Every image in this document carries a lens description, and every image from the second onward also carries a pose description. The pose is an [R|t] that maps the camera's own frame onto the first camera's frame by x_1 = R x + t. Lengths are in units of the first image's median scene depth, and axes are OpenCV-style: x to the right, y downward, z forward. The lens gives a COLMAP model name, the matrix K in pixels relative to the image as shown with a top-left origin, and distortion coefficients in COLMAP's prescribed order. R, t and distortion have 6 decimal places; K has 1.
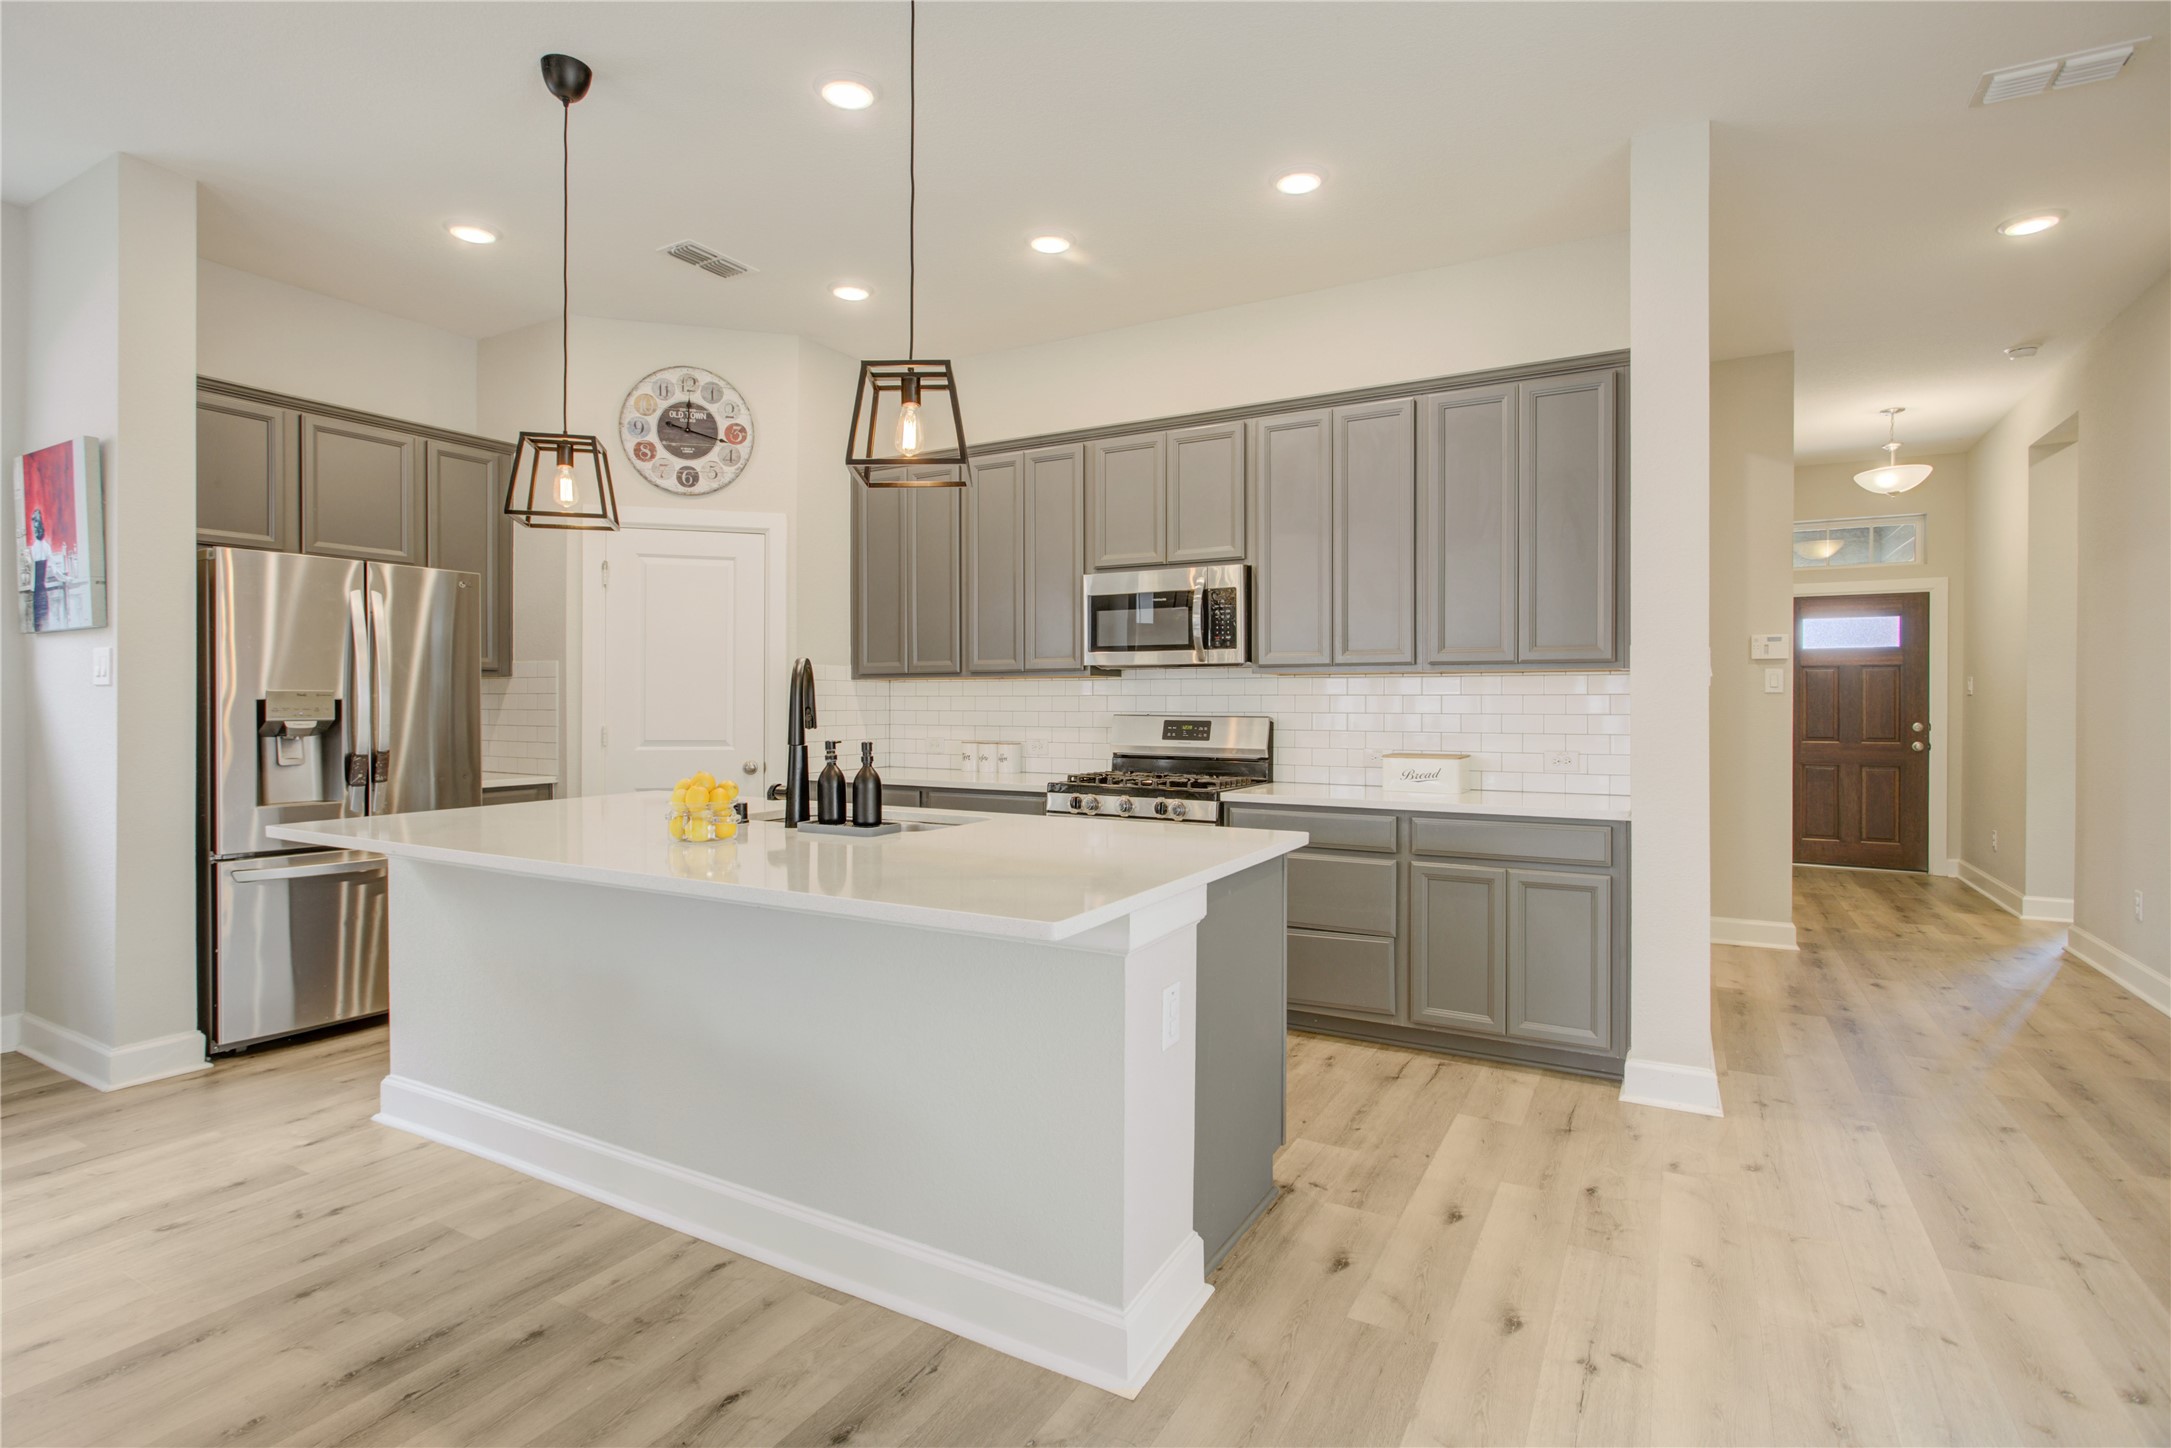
lens RADIAL K [[1055.5, 0, 1072.3], [0, 1055.5, 716.2], [0, 0, 1]] dist [-0.012960, 0.001300]
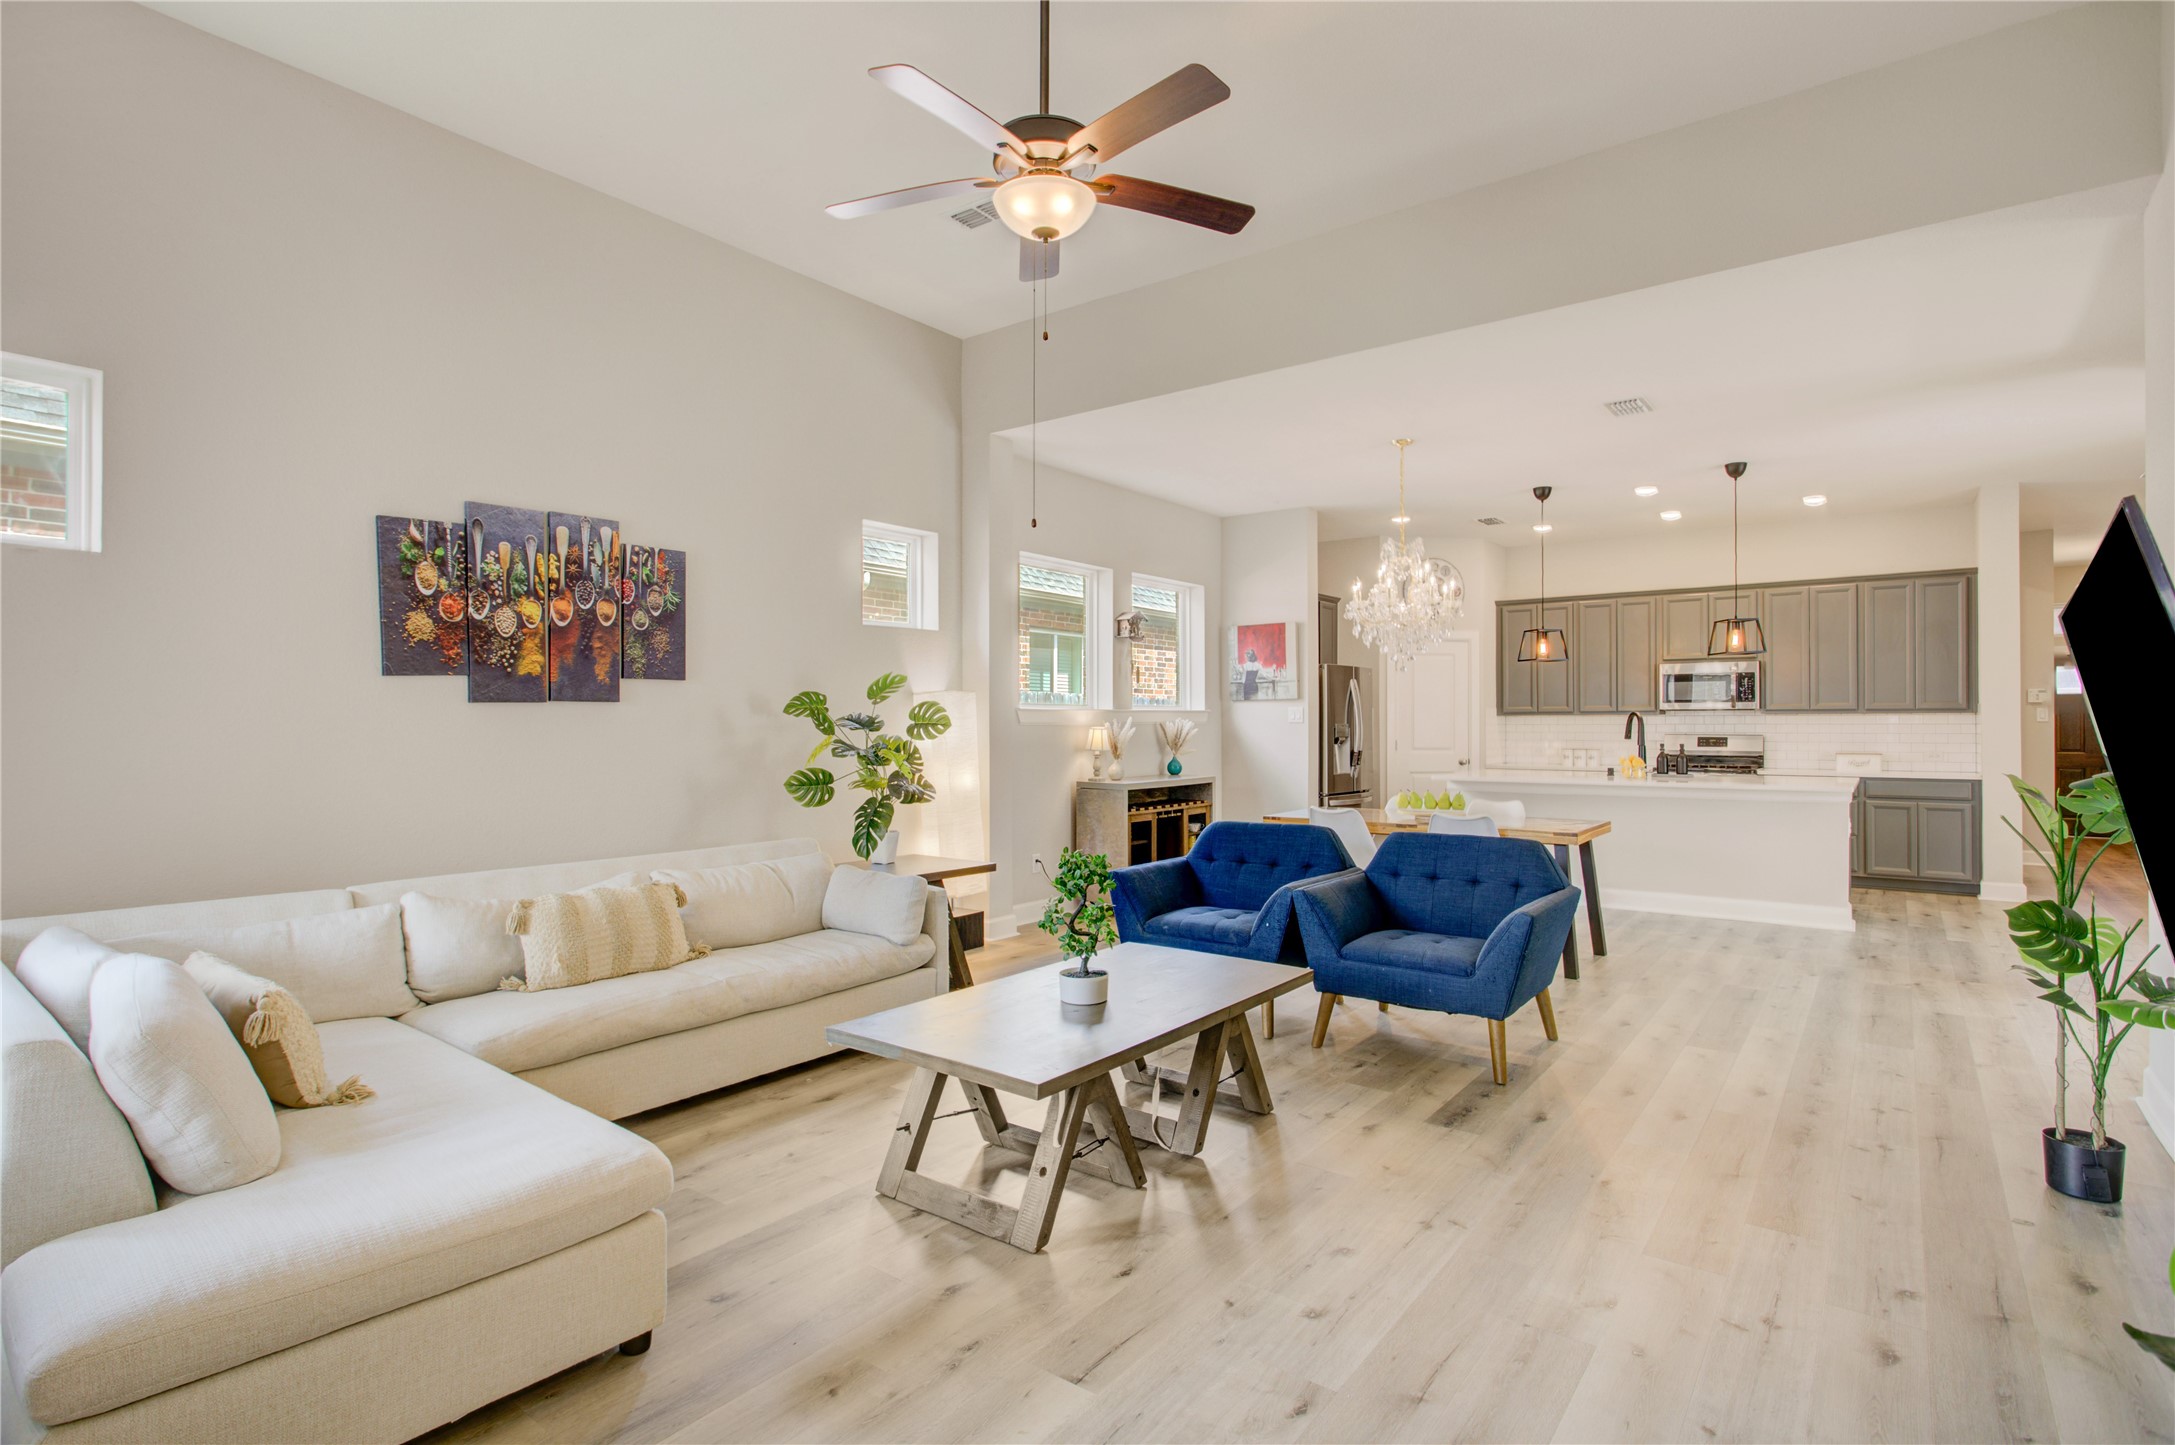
lens RADIAL K [[1061.8, 0, 1091.9], [0, 1061.8, 725.2], [0, 0, 1]] dist [-0.000105, 0.000552]
pose [[0.991531, -0.003296, -0.129828, -0.789627], [0.001589, 0.999911, -0.013255, 0.006506], [0.129860, 0.012936, 0.991448, -1.119754]]
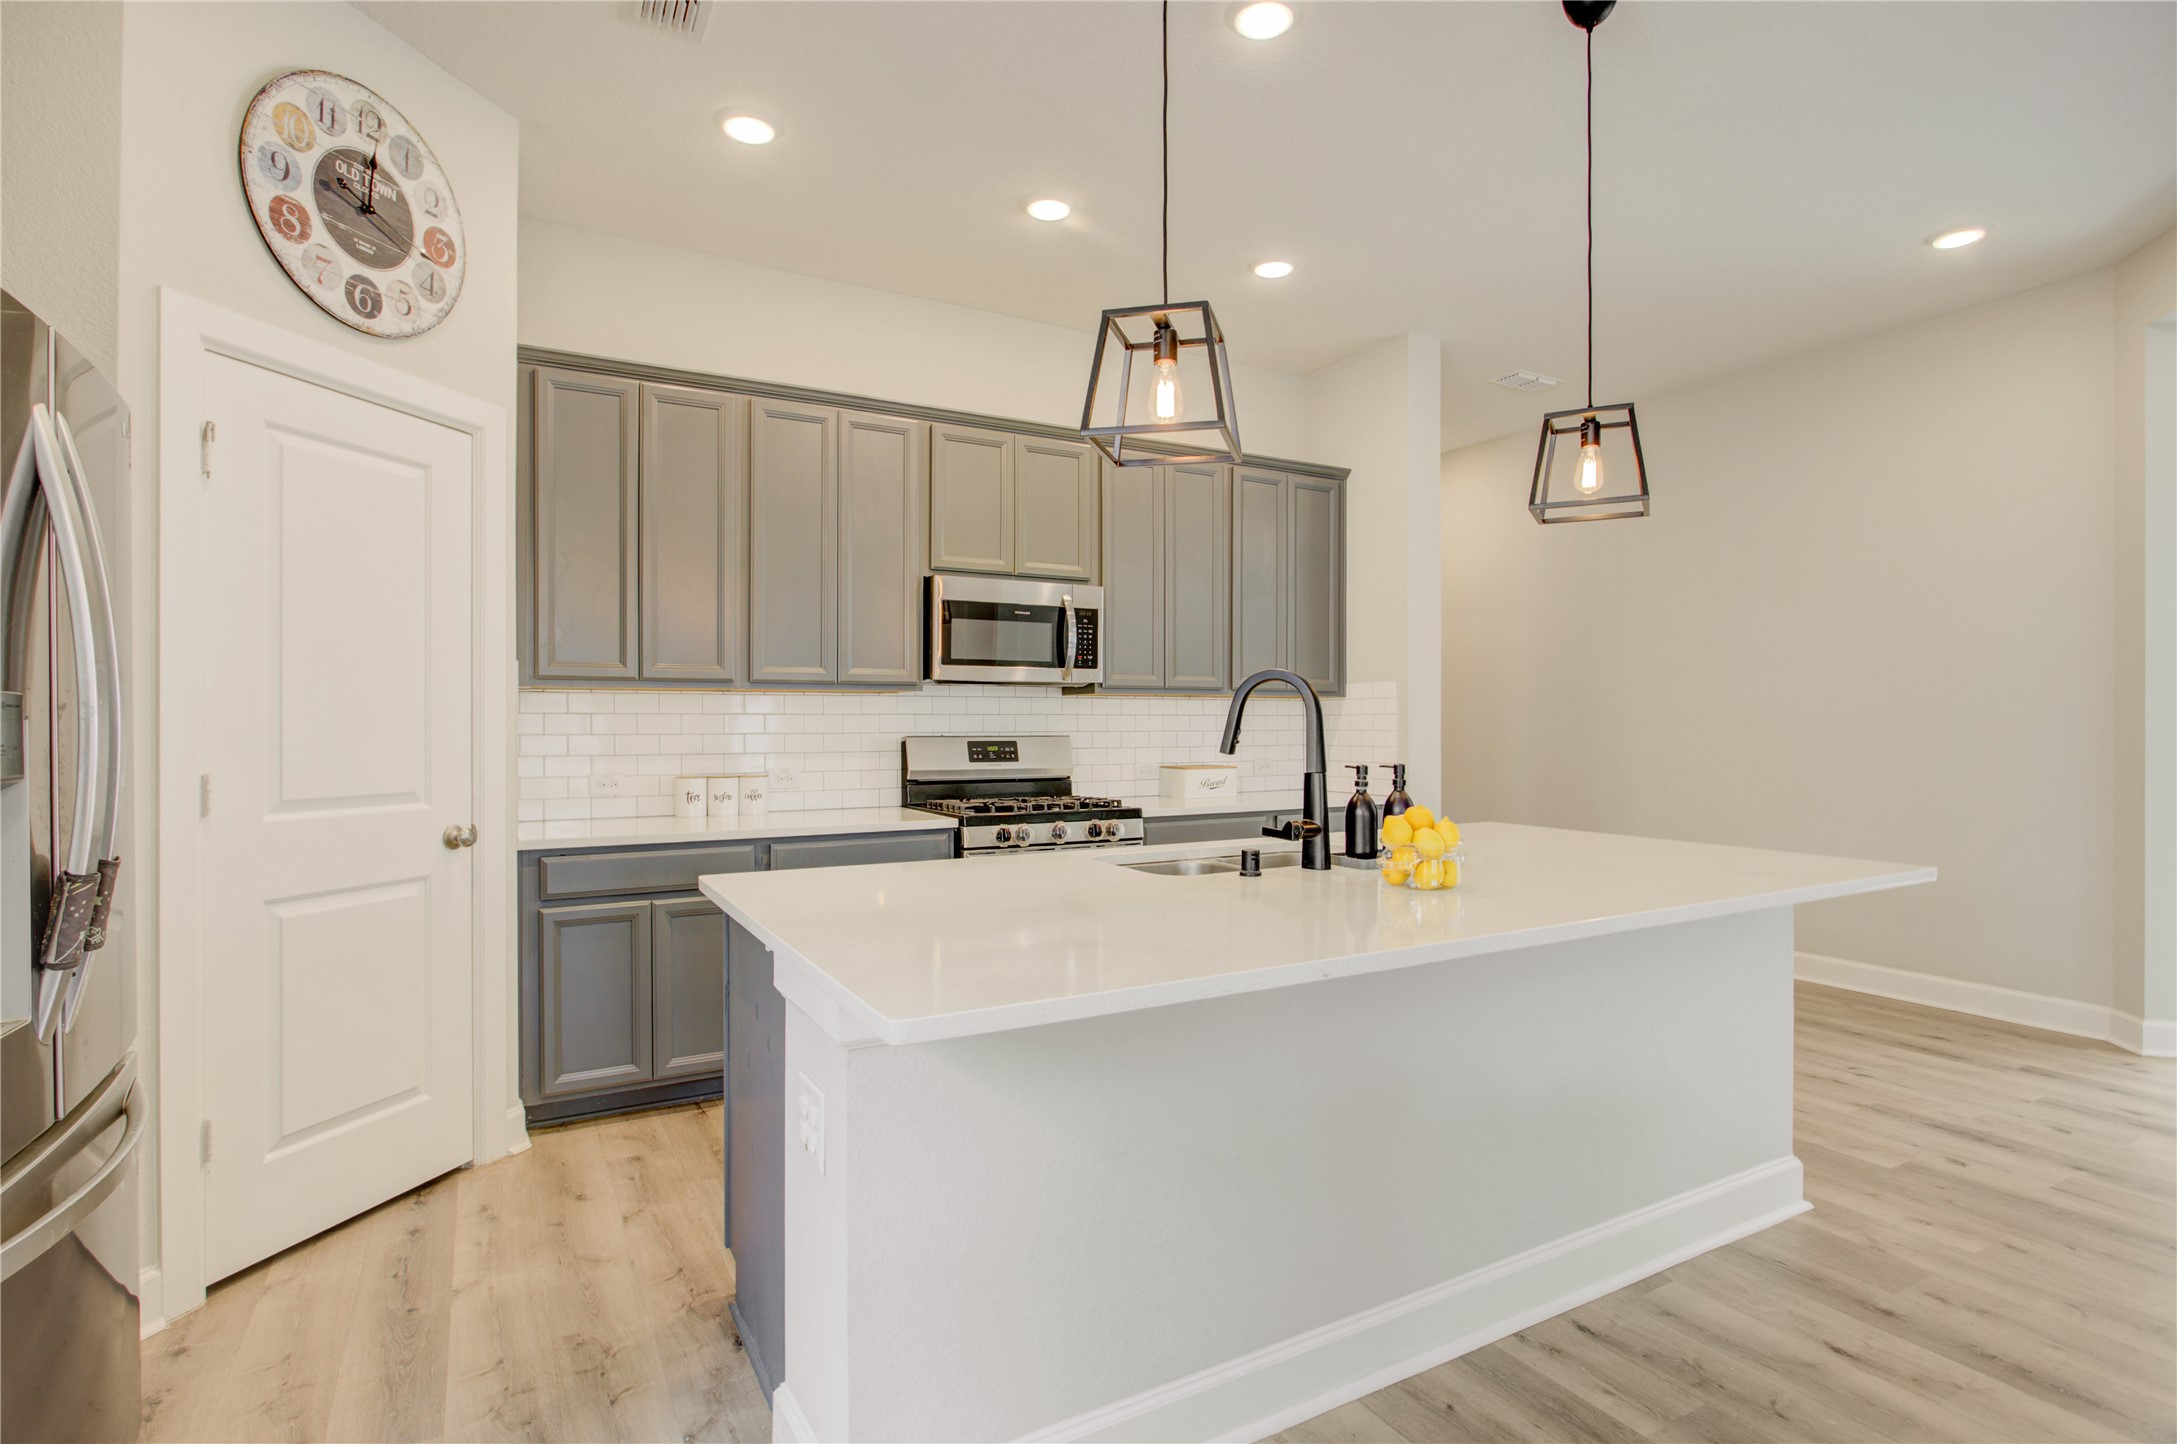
lens RADIAL K [[1075.0, 0, 1094.4], [0, 1075.0, 725.1], [0, 0, 1]] dist [-0.015014, 0.009605]
pose [[0.509488, -0.004296, 0.860467, -0.681925], [0.012602, 0.999918, -0.002470, -0.006861], [-0.860385, 0.012101, 0.509501, 0.440000]]
